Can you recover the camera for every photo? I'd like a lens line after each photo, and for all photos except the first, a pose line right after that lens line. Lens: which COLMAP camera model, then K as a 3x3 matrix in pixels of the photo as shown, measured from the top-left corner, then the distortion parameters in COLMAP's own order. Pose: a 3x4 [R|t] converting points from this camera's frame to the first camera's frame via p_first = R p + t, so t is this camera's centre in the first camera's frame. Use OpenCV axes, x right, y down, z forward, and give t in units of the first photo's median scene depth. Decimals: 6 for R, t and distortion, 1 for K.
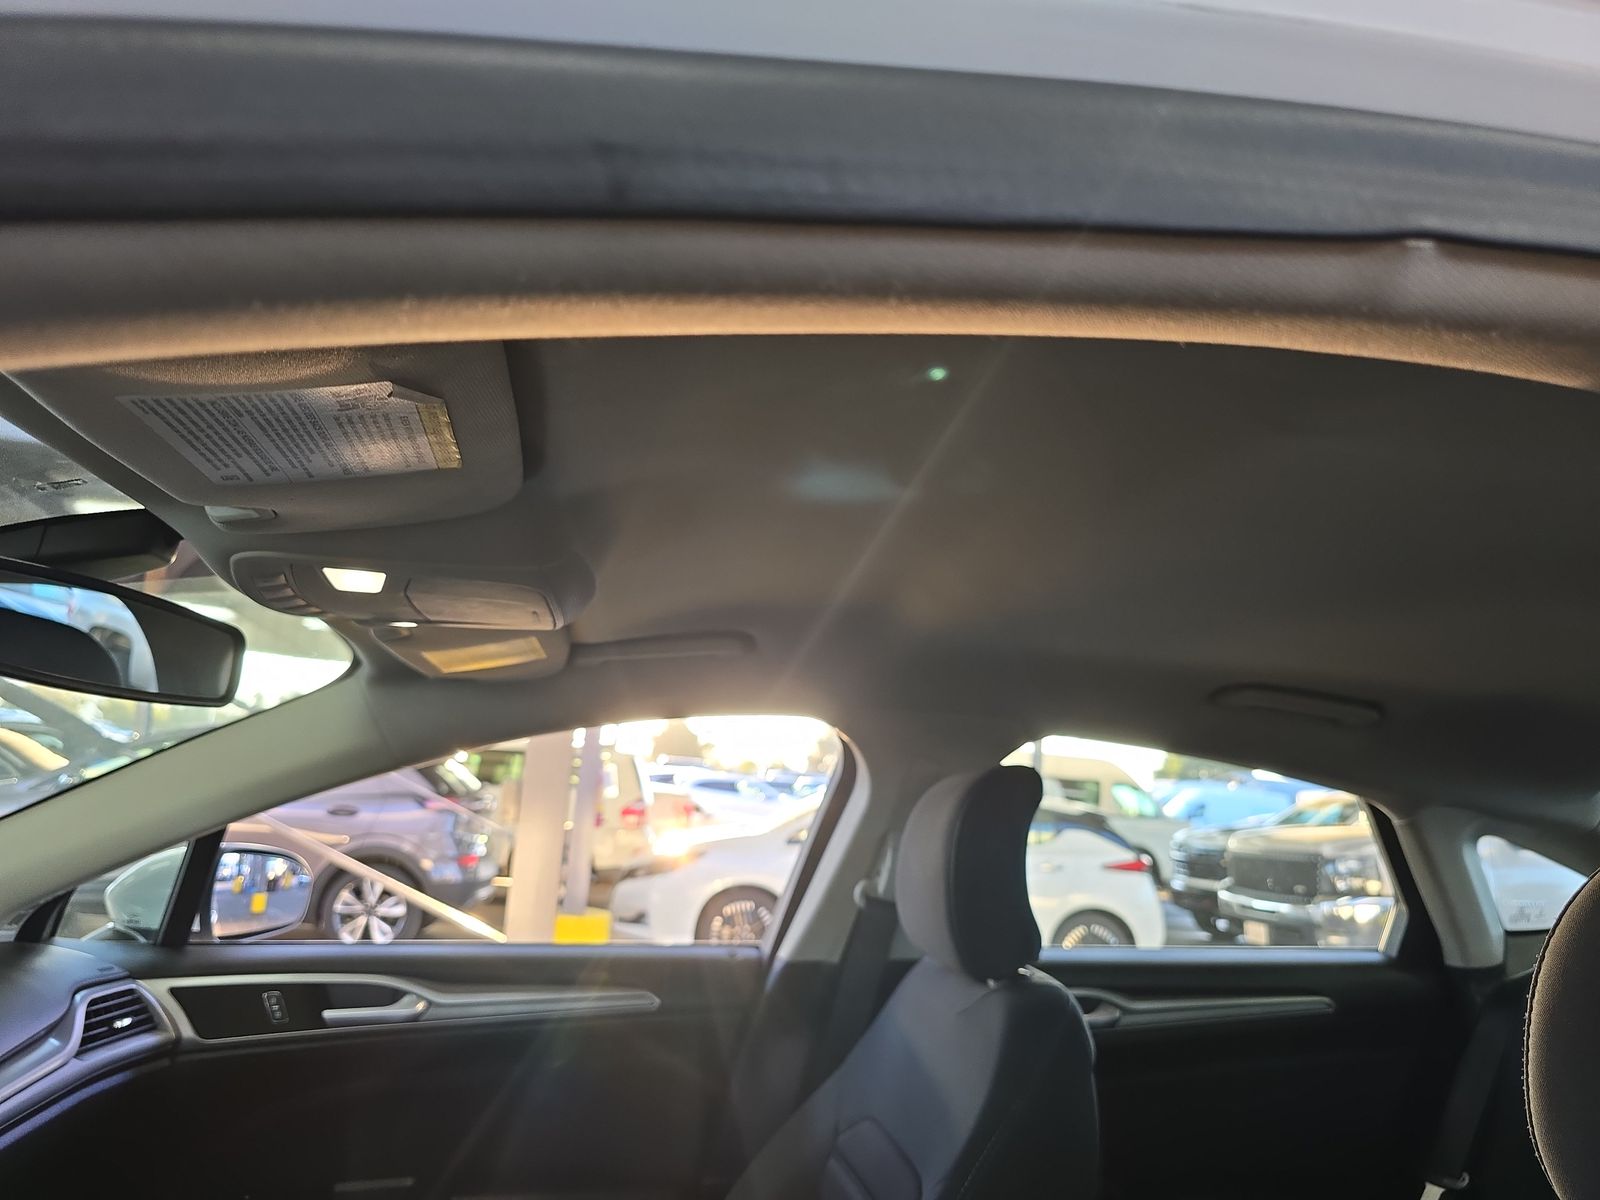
lens RADIAL K [[1064.6, 0, 801.4], [0, 1064.6, 603.0], [0, 0, 1]] dist [0.031545, -0.023288]
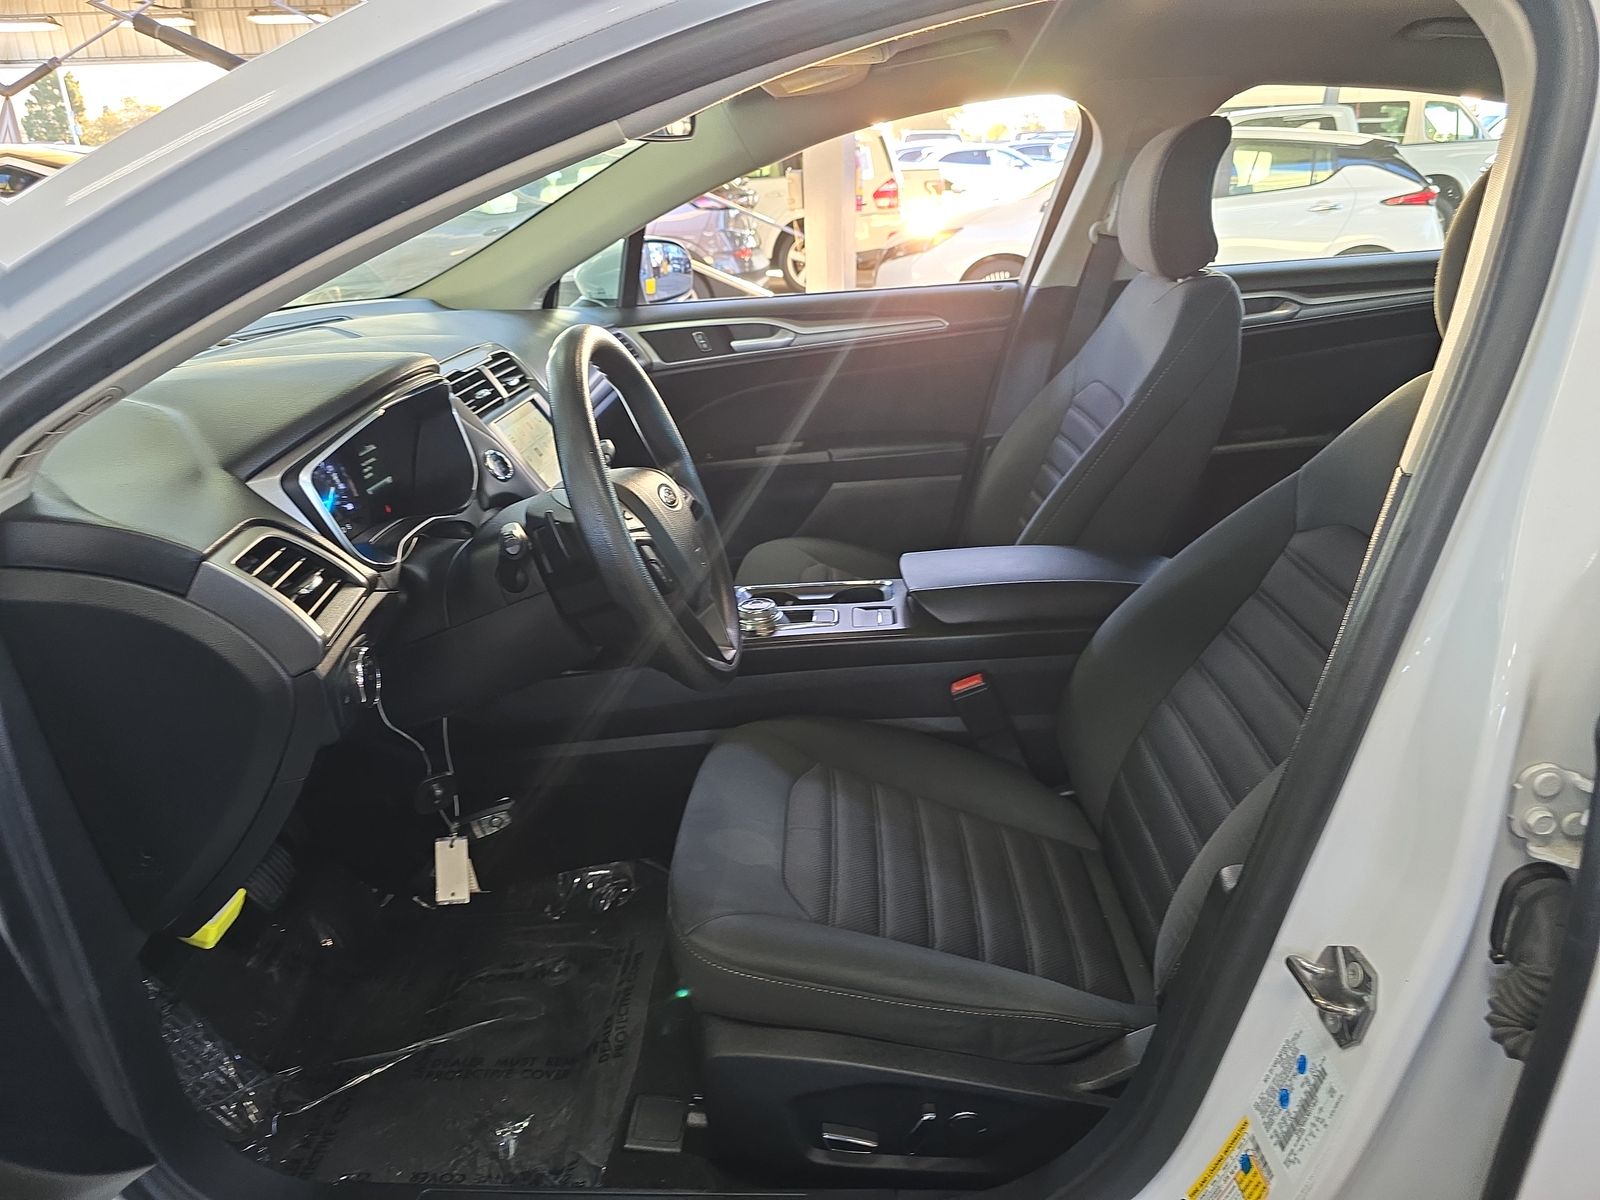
lens RADIAL K [[1064.6, 0, 792.7], [0, 1064.6, 609.5], [0, 0, 1]] dist [0.031545, -0.023288]
pose [[0.970209, -0.005759, -0.242203, 0.010699], [0.134830, 0.843432, 0.520042, -0.079628], [0.201287, -0.537205, 0.819081, -0.432170]]
